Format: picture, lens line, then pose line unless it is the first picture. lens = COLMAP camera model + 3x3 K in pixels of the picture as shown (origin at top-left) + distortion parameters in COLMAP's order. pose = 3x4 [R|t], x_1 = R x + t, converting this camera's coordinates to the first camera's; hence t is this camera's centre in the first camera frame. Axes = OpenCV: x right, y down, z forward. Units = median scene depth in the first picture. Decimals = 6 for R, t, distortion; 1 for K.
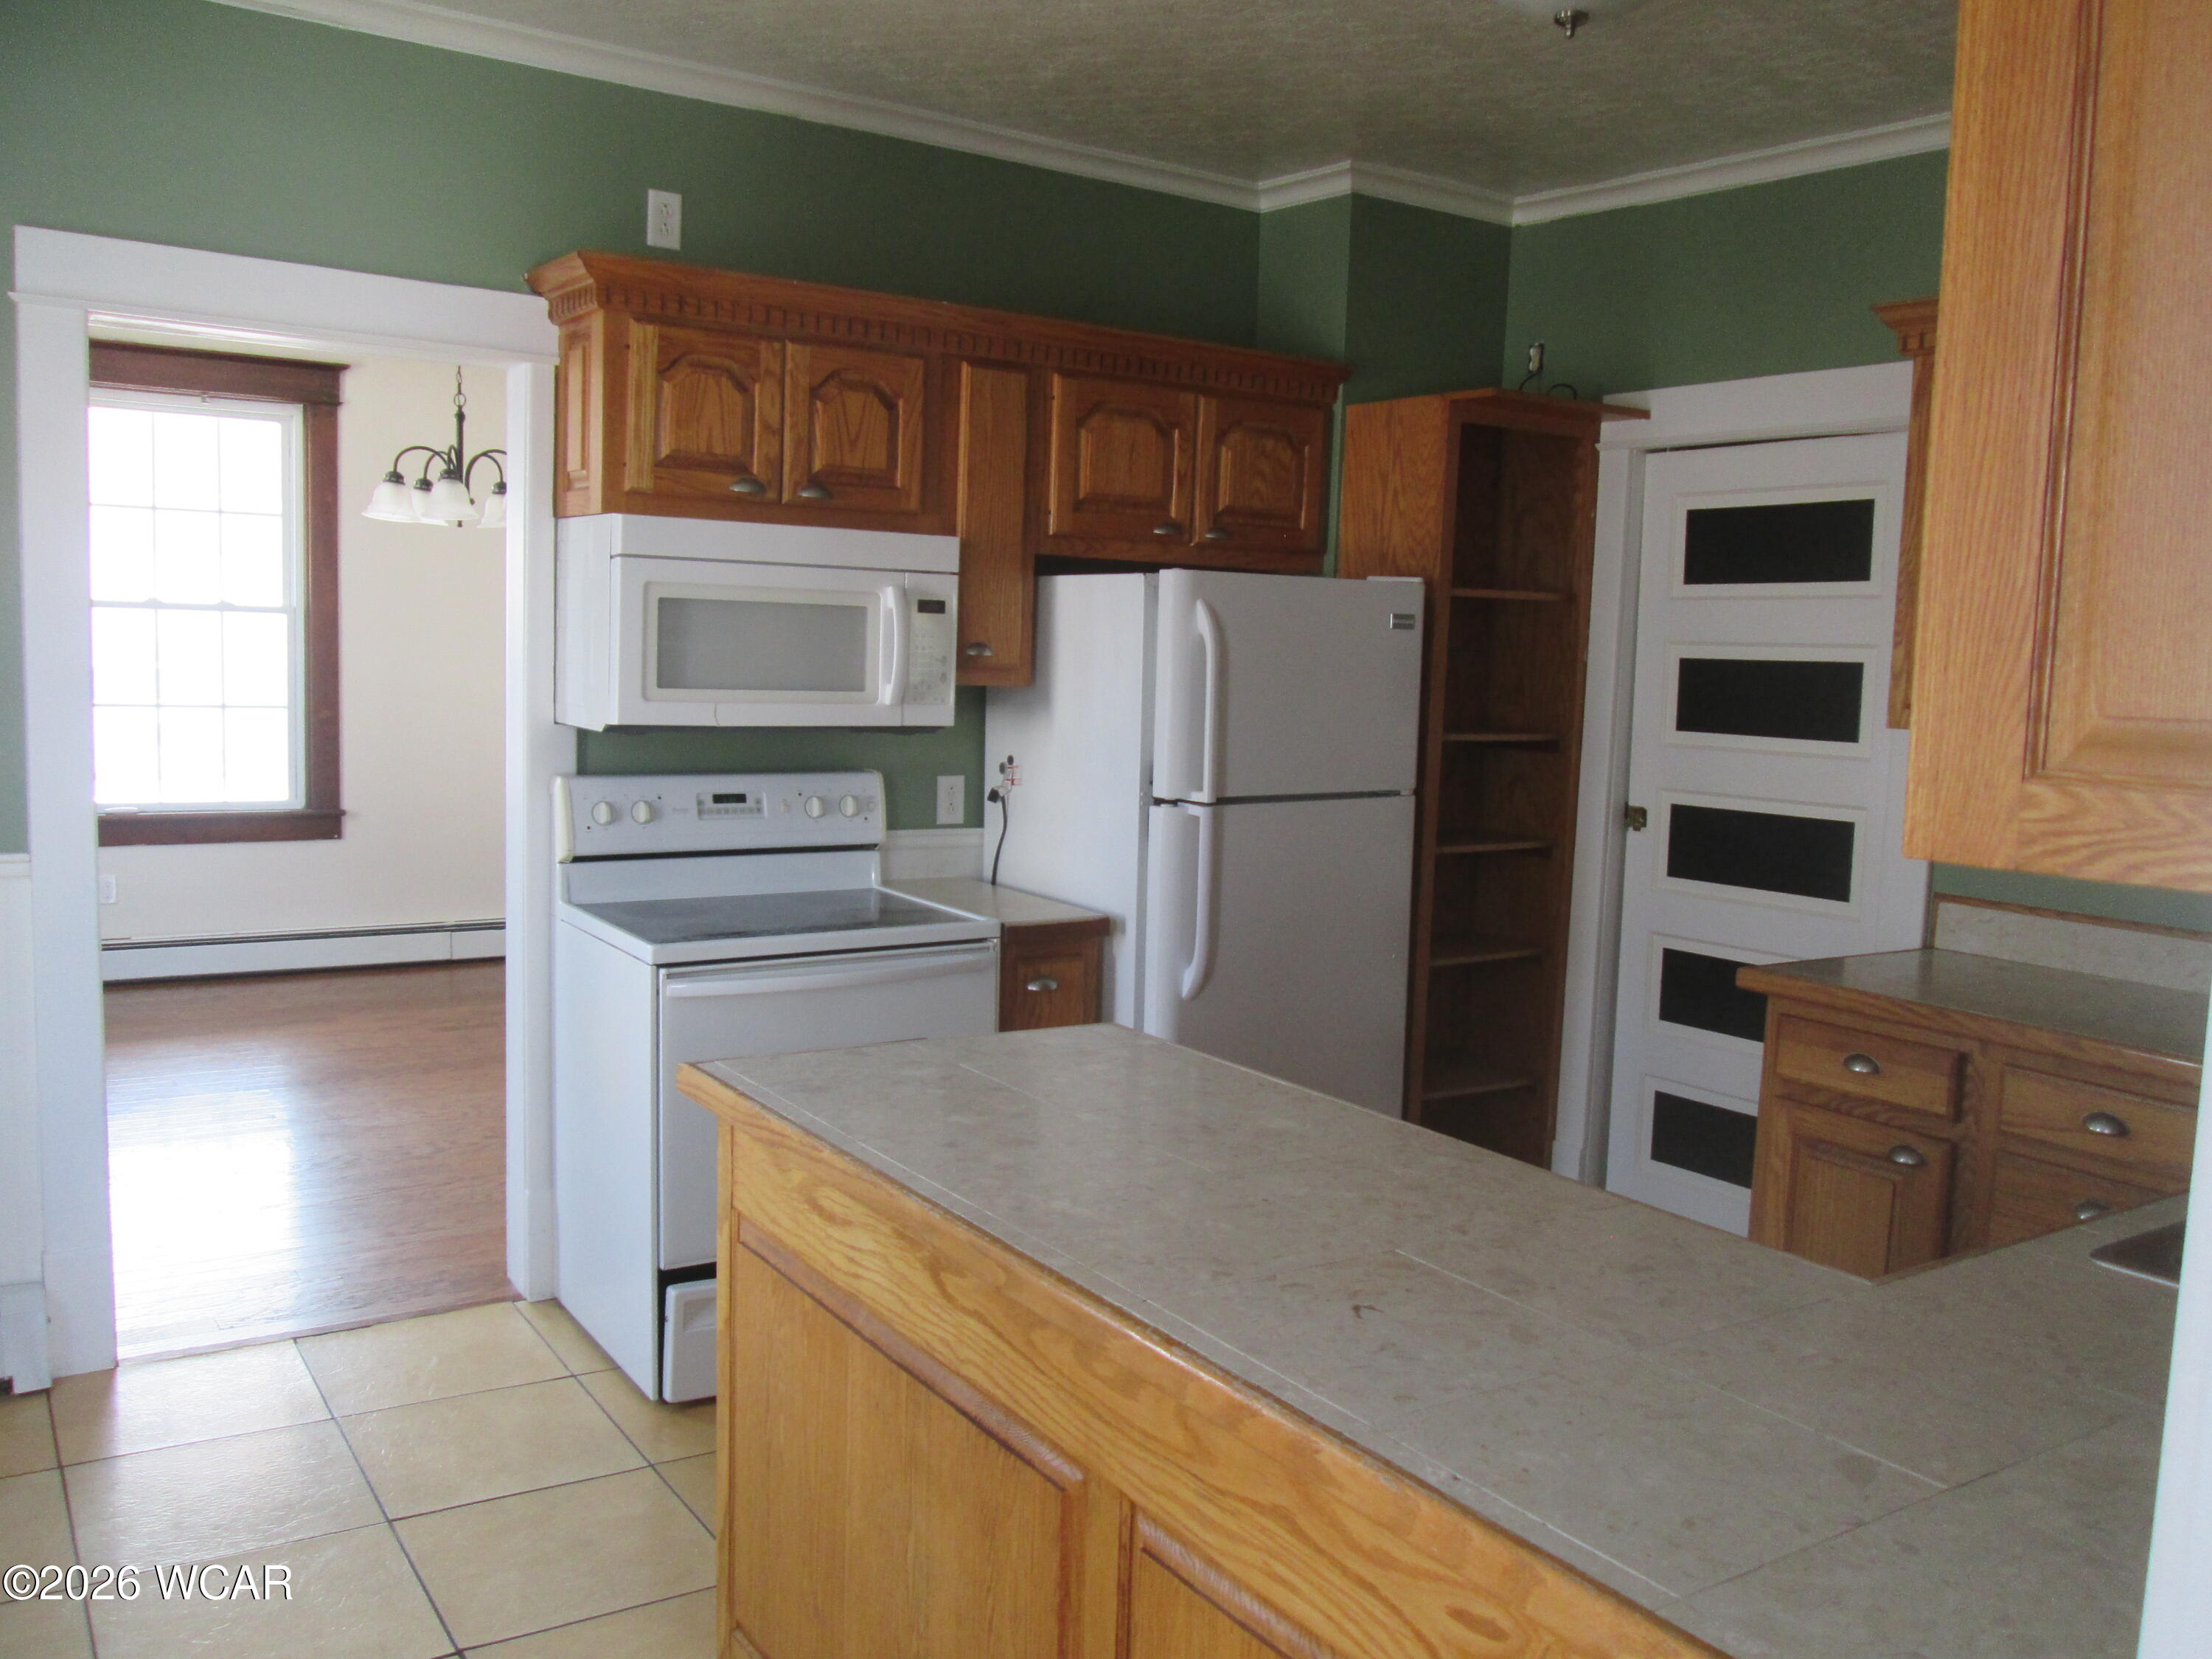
lens RADIAL K [[1833.7, 0, 1106.0], [0, 1833.7, 829.5], [0, 0, 1]] dist [-0.059197, 0.042331]
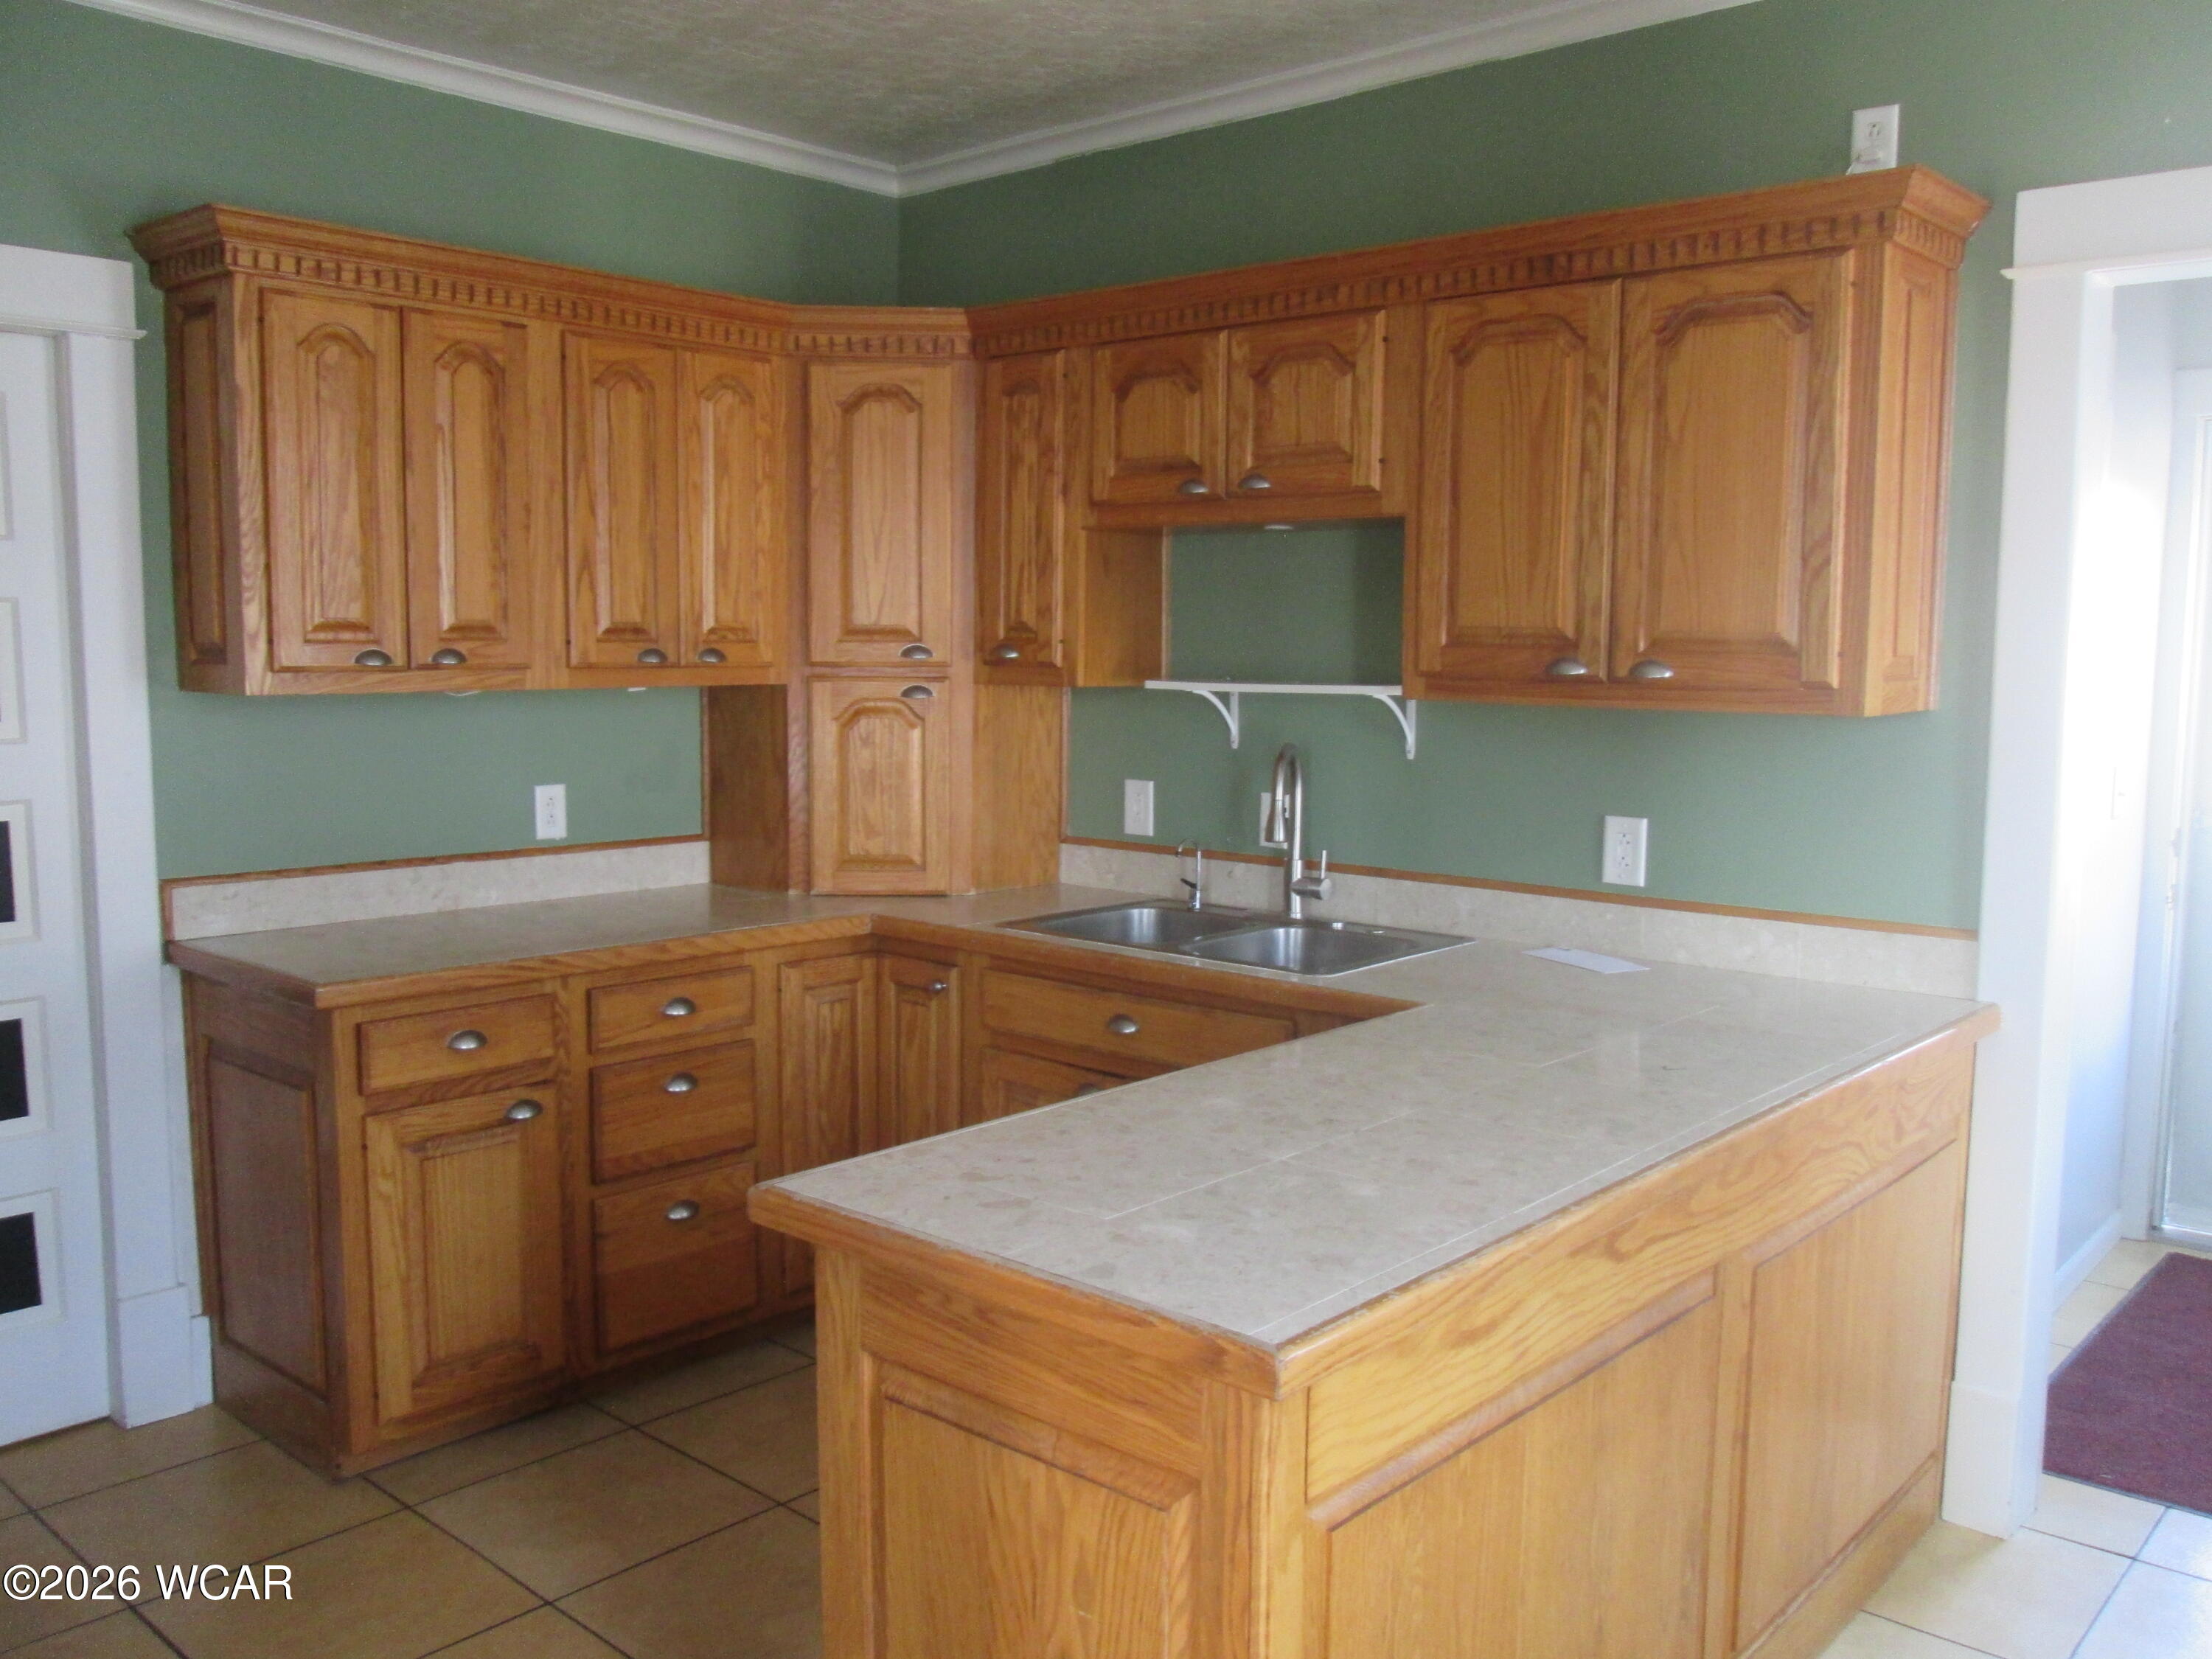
lens RADIAL K [[1833.7, 0, 1106.0], [0, 1833.7, 829.5], [0, 0, 1]] dist [-0.059197, 0.042331]
pose [[-0.253117, -0.137866, 0.957562, -0.663615], [0.083311, 0.983011, 0.163552, -0.126665], [-0.963842, 0.121173, -0.237331, 1.008114]]
